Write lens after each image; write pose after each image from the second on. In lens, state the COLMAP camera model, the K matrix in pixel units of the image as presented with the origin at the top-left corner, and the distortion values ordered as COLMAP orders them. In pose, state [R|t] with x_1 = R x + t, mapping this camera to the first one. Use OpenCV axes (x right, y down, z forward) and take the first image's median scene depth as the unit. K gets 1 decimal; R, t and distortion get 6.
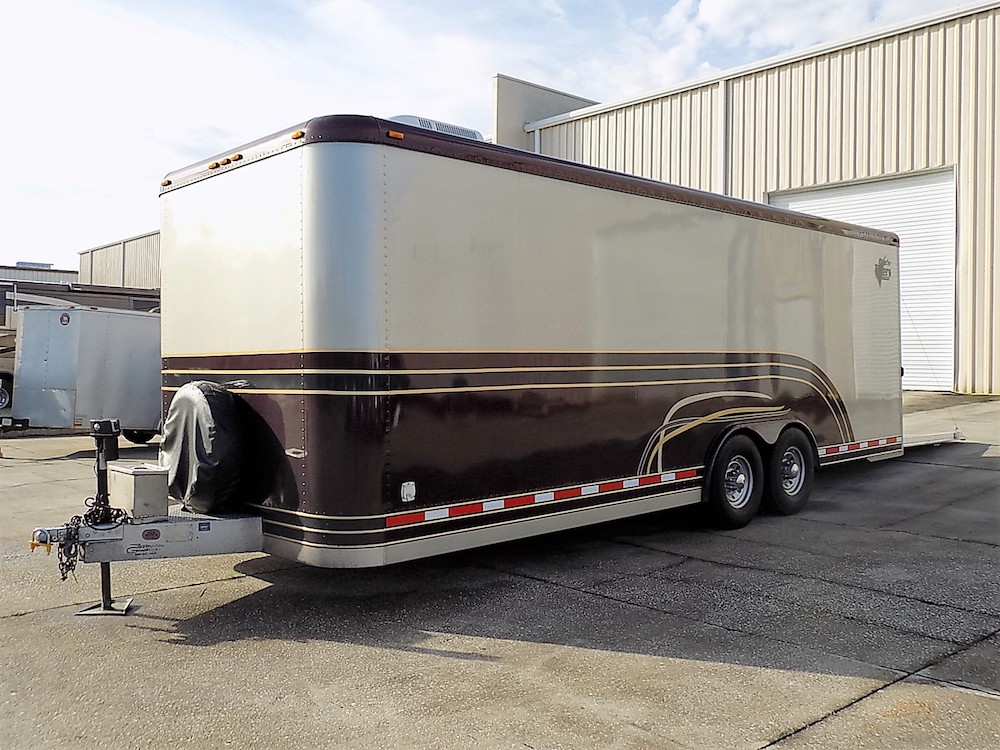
lens RADIAL K [[886.0, 0, 499.8], [0, 886.0, 316.4], [0, 0, 1]] dist [-0.008279, 0.006771]
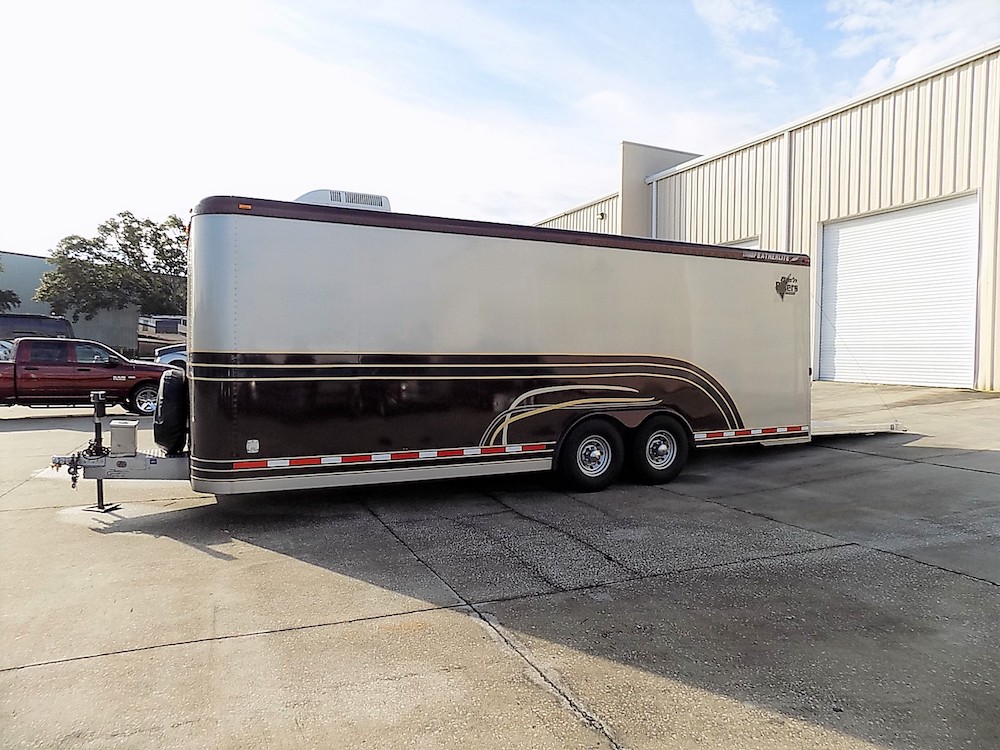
lens RADIAL K [[657.5, 0, 500.1], [0, 657.5, 337.0], [0, 0, 1]] dist [-0.078593, 0.079656]
pose [[0.951496, -0.001325, -0.307657, 0.470551], [0.006885, 0.999832, 0.016988, -0.001724], [0.307583, -0.018282, 0.951346, 0.067857]]
